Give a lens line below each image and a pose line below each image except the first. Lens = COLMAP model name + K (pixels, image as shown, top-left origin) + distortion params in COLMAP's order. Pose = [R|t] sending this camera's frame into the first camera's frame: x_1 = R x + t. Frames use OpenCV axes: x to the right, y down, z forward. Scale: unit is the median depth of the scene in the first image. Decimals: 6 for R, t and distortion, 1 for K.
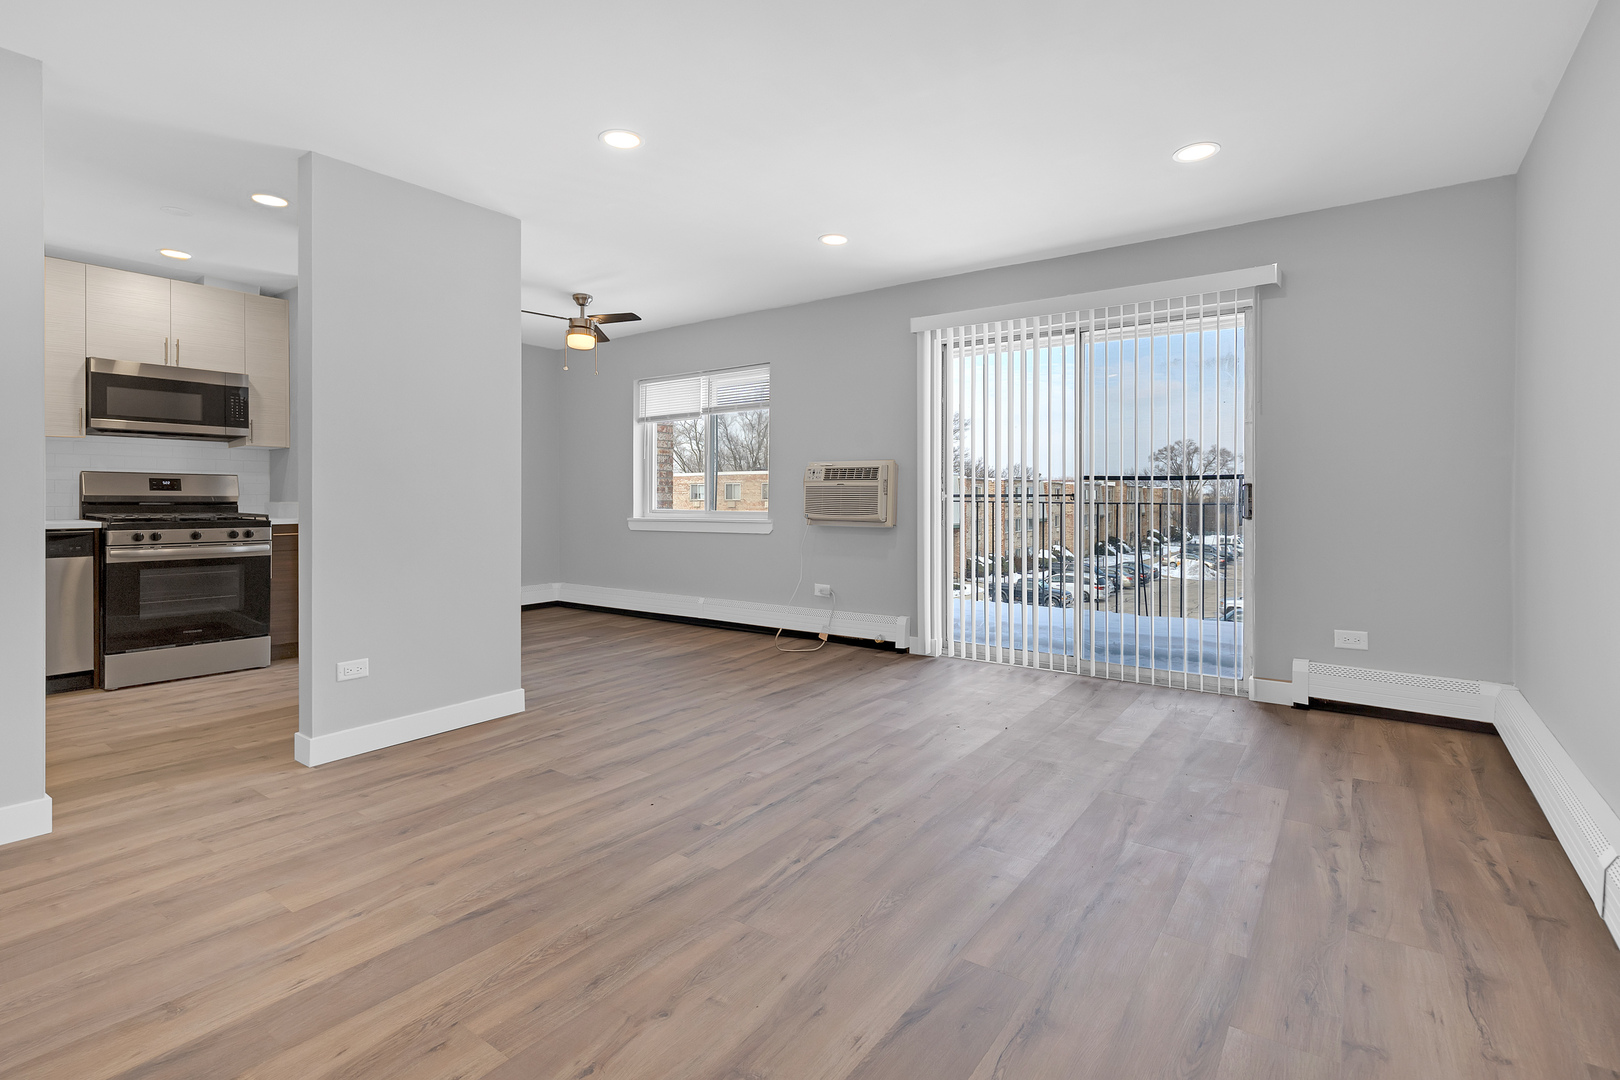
lens RADIAL K [[763.5, 0, 813.9], [0, 763.5, 510.1], [0, 0, 1]] dist [0.000420, -0.000128]
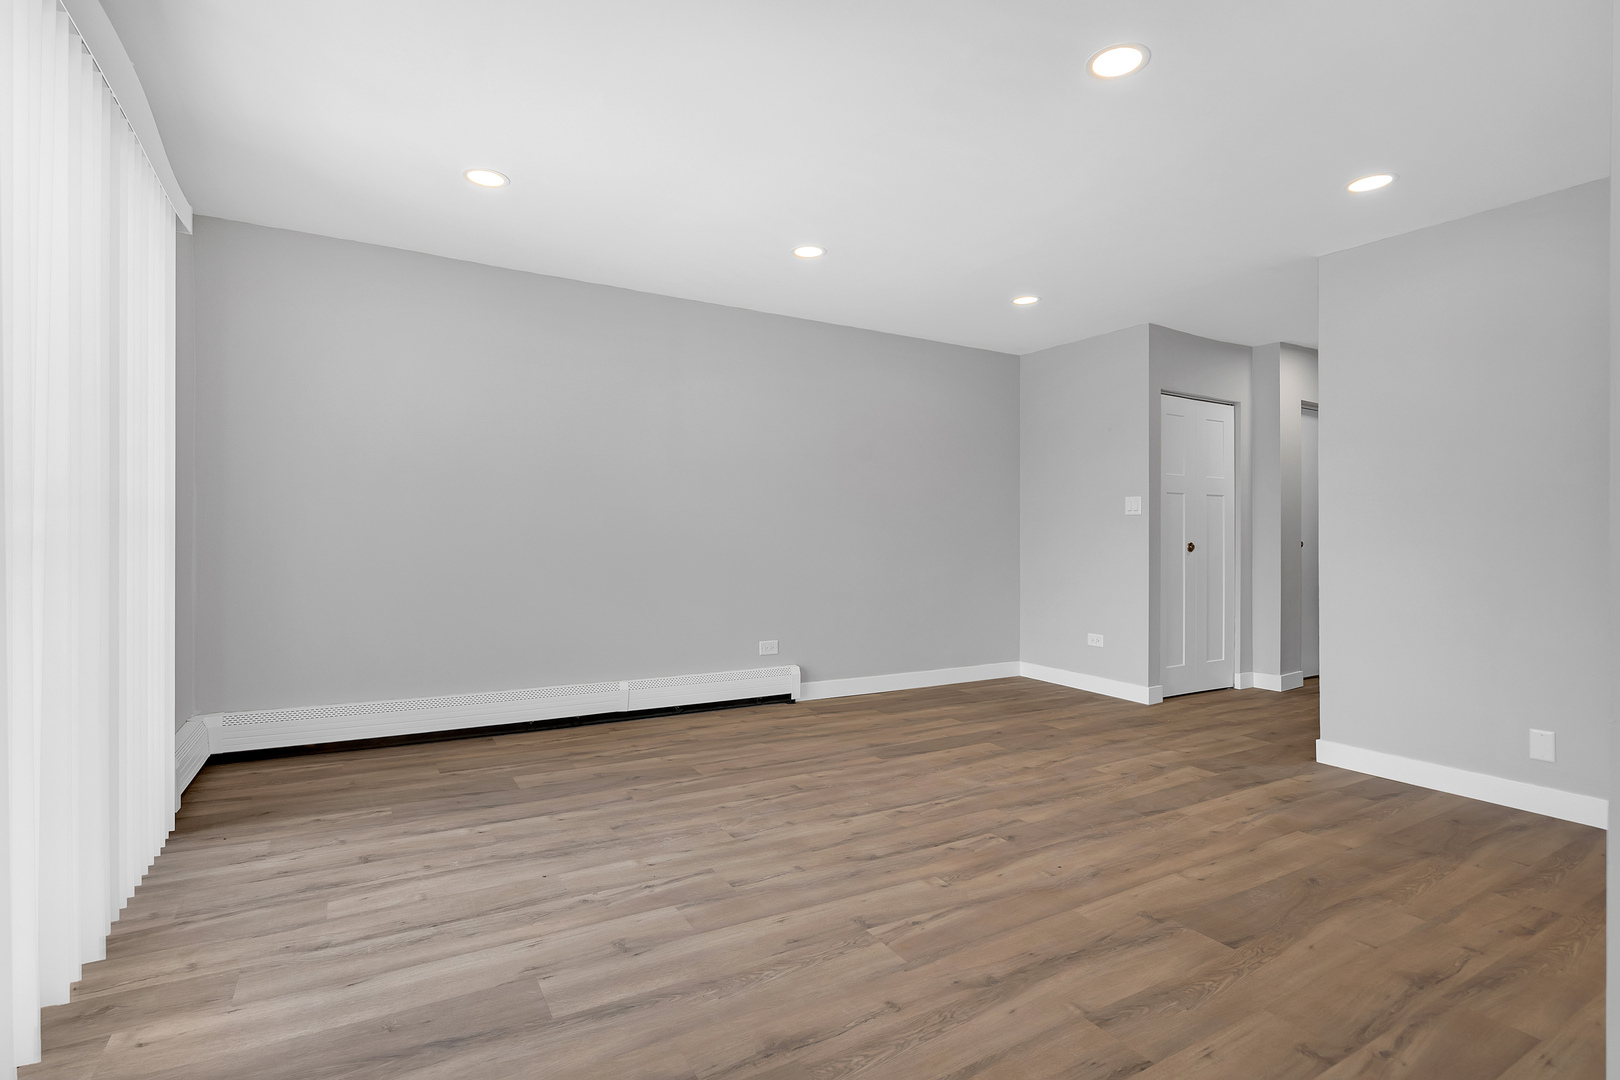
lens RADIAL K [[763.5, 0, 813.9], [0, 763.5, 510.1], [0, 0, 1]] dist [0.000420, -0.000128]
pose [[-0.917449, 0.004649, 0.397825, -0.333563], [-0.003441, 0.999802, -0.019621, -0.037678], [-0.397837, -0.019370, -0.917251, 2.141969]]
